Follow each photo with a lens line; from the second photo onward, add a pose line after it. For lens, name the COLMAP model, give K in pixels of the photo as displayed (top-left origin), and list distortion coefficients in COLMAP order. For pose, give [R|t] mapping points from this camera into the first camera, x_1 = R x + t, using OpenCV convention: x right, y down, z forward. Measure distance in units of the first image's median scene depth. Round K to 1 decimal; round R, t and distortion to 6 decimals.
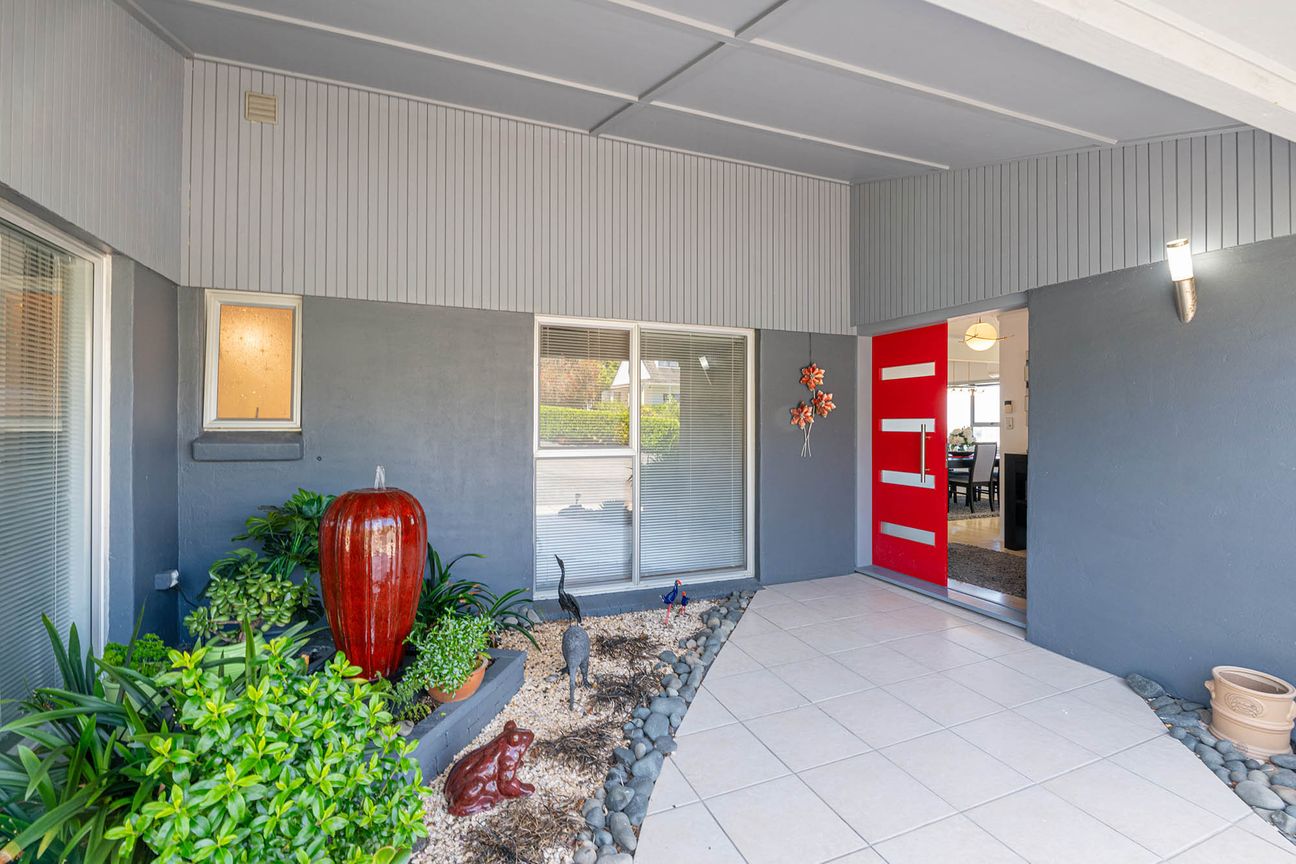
lens RADIAL K [[578.8, 0, 651.9], [0, 578.8, 424.5], [0, 0, 1]] dist [-0.003425, -0.000725]
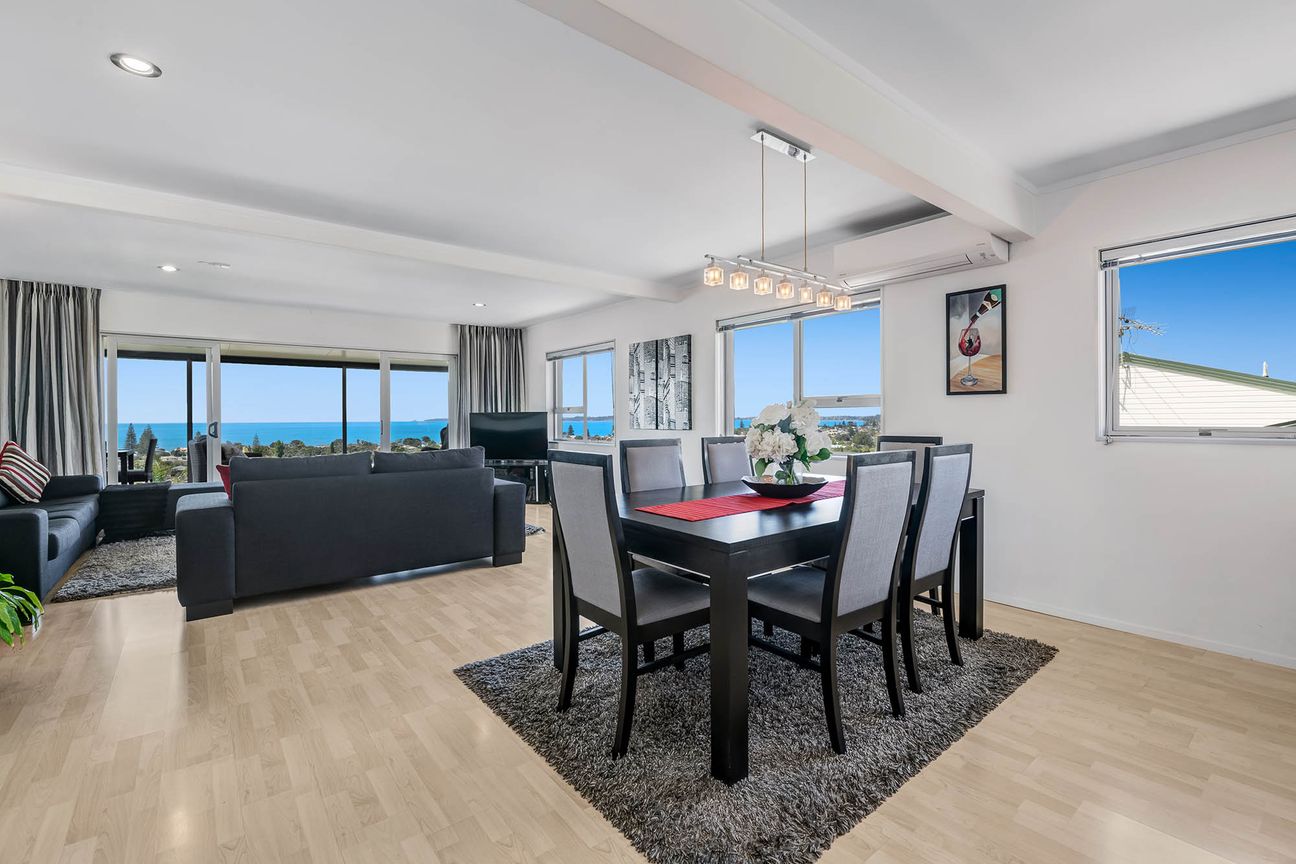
lens RADIAL K [[578.8, 0, 649.7], [0, 578.8, 427.3], [0, 0, 1]] dist [-0.003425, -0.000725]
pose [[0.957505, -0.009879, 0.288248, 0.386335], [0.005938, 0.999877, 0.014542, 0.014130], [-0.288356, -0.012212, 0.957445, 0.742897]]
